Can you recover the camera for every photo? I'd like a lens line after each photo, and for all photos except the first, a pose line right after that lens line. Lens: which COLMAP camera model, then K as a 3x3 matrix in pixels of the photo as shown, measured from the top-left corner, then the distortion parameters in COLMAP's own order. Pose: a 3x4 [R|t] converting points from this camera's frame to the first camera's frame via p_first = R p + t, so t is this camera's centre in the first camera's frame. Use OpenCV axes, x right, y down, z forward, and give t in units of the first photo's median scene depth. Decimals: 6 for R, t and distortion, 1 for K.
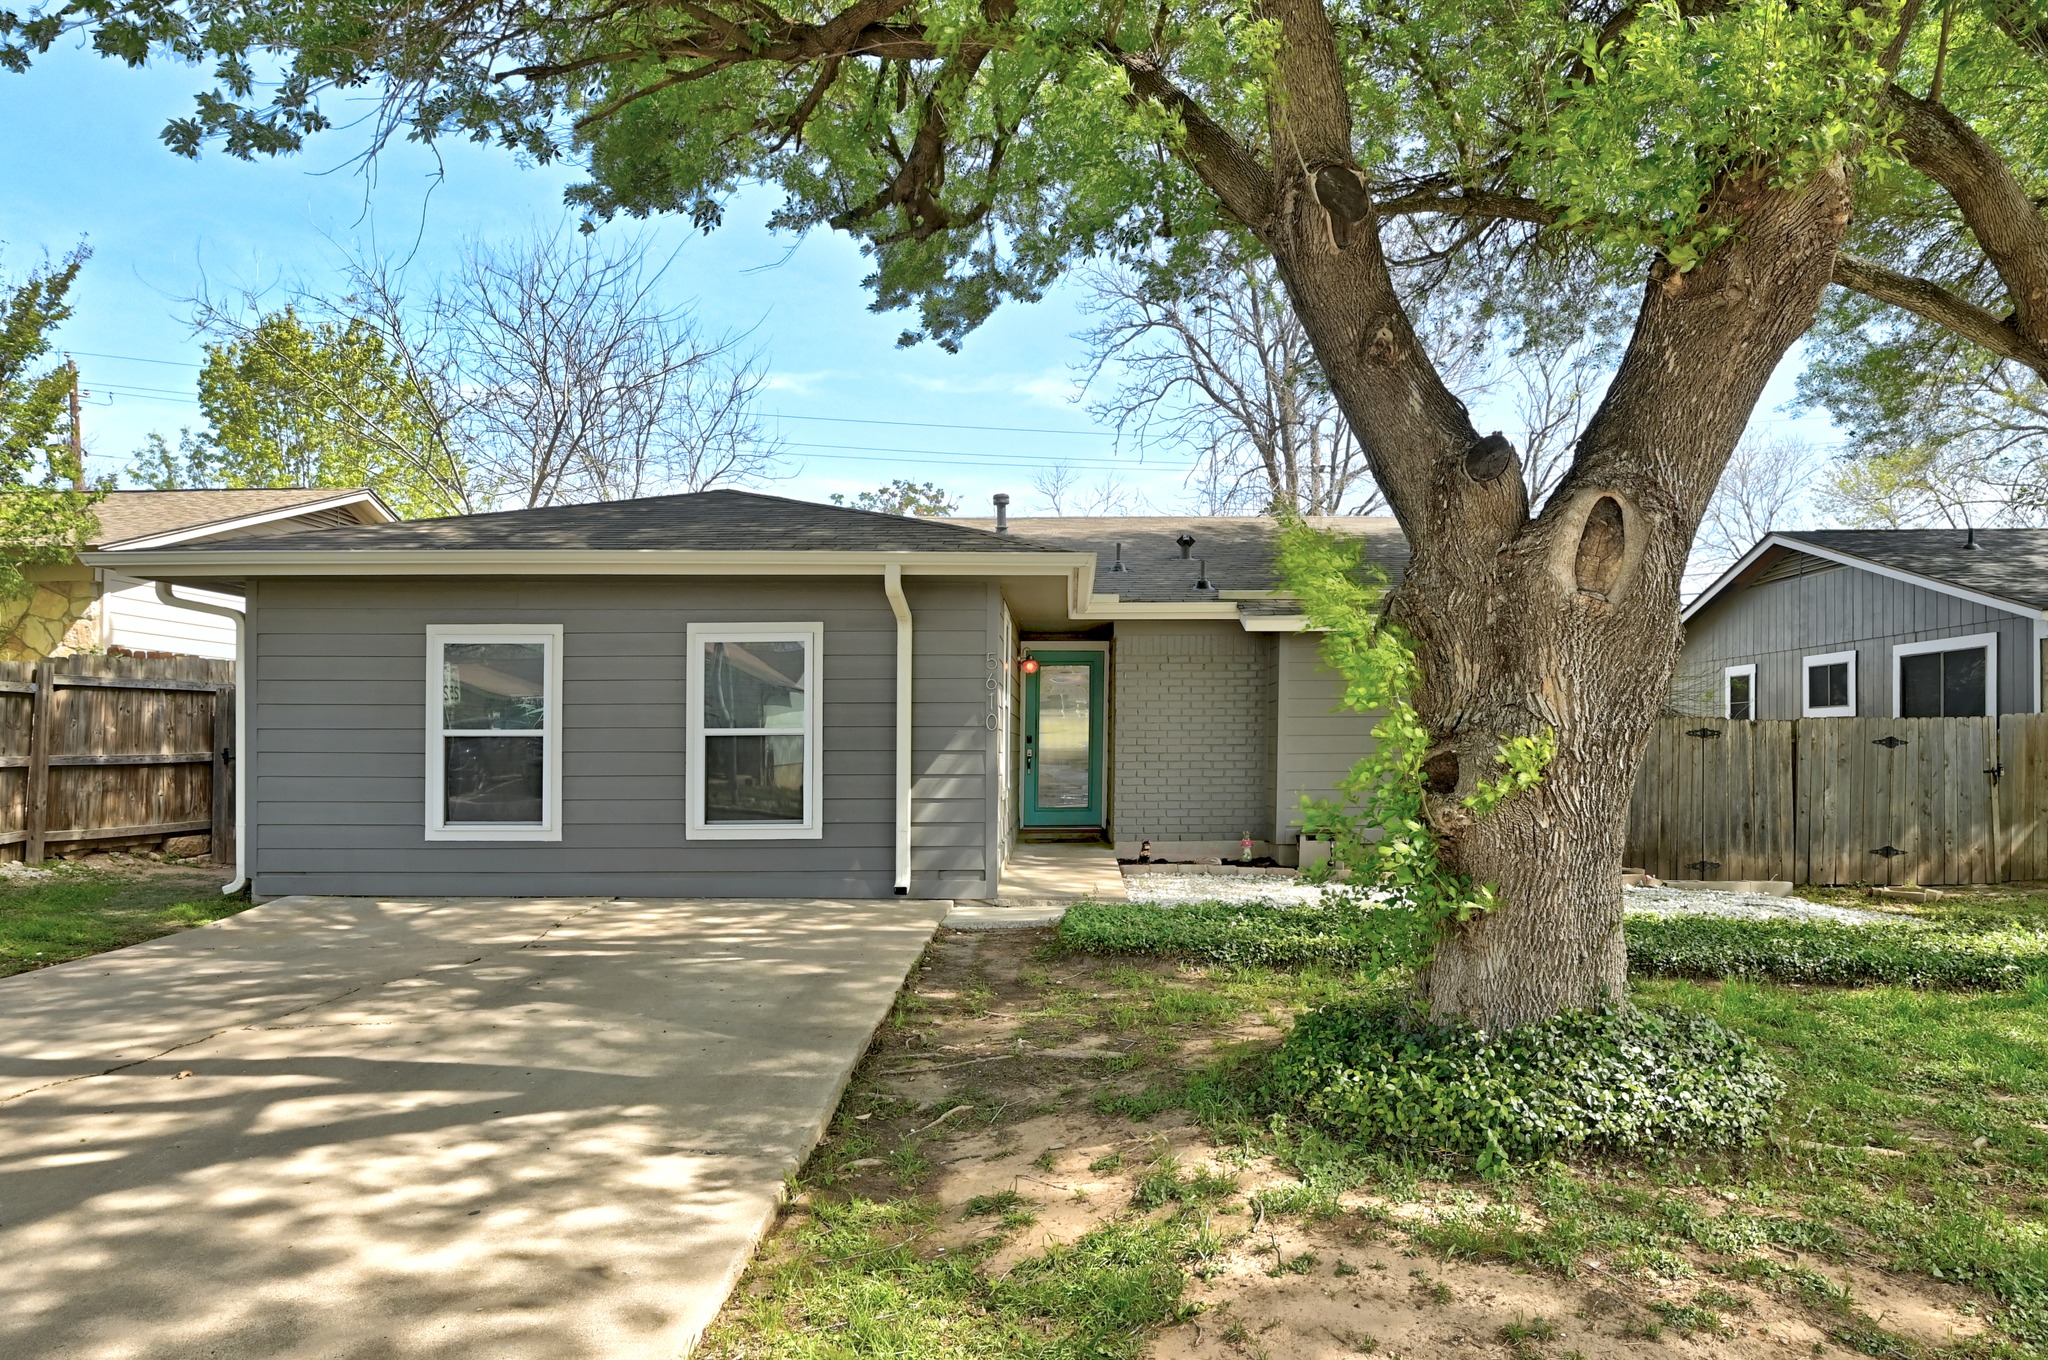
lens RADIAL K [[923.4, 0, 1027.8], [0, 923.4, 687.0], [0, 0, 1]] dist [0.008695, -0.000081]
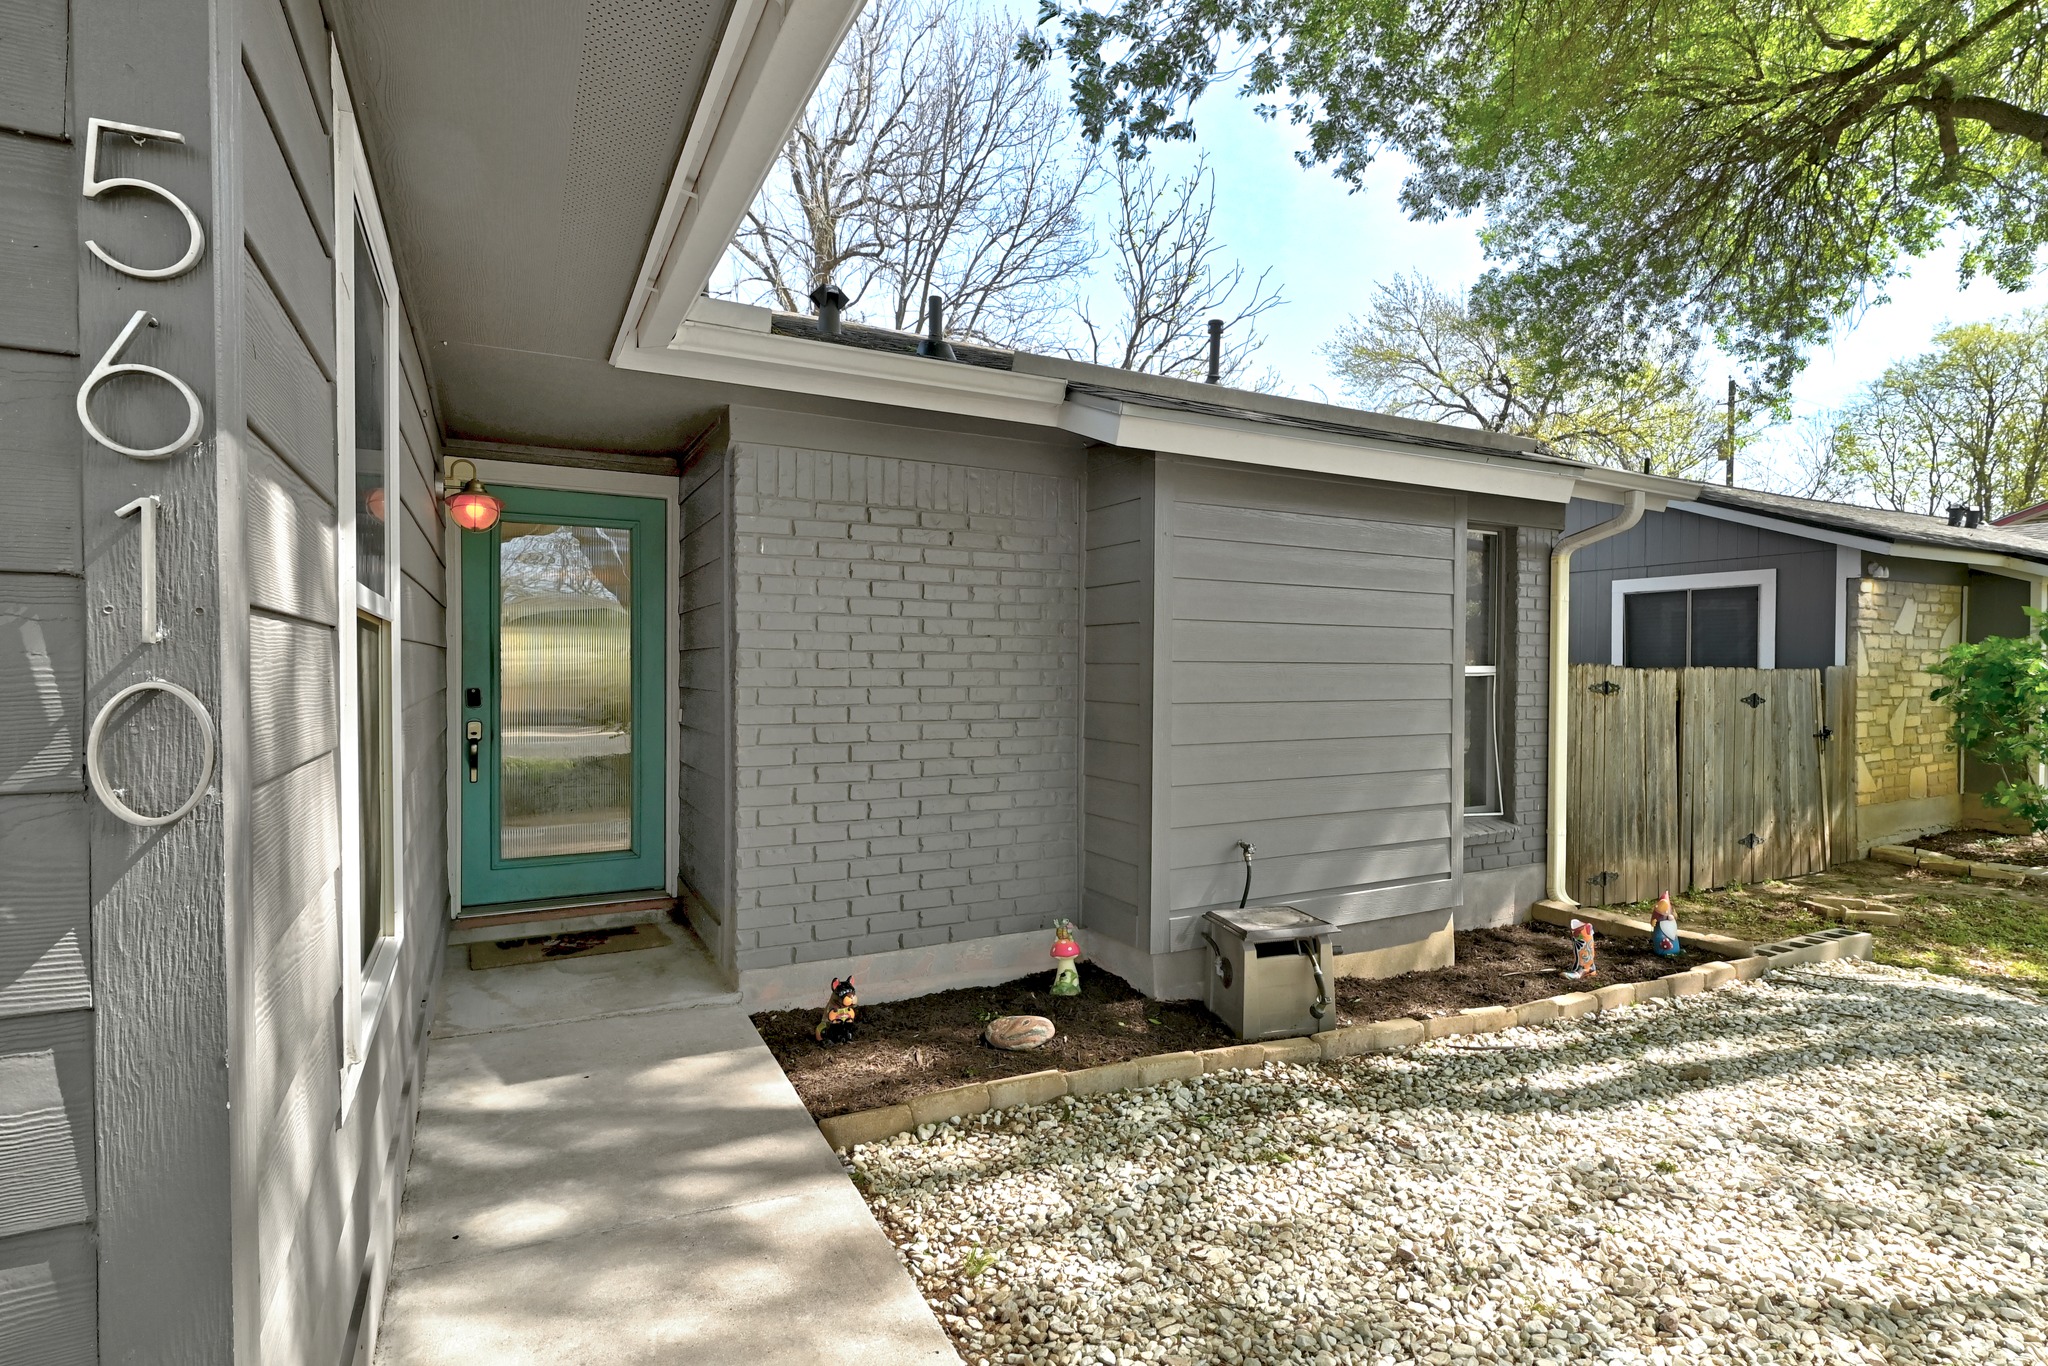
lens RADIAL K [[923.4, 0, 1027.8], [0, 923.4, 690.0], [0, 0, 1]] dist [0.008695, -0.000081]
pose [[0.847562, -0.006170, 0.530661, -0.009181], [-0.042933, 0.995858, 0.080150, 0.013463], [-0.528957, -0.090715, 0.843786, 0.623276]]
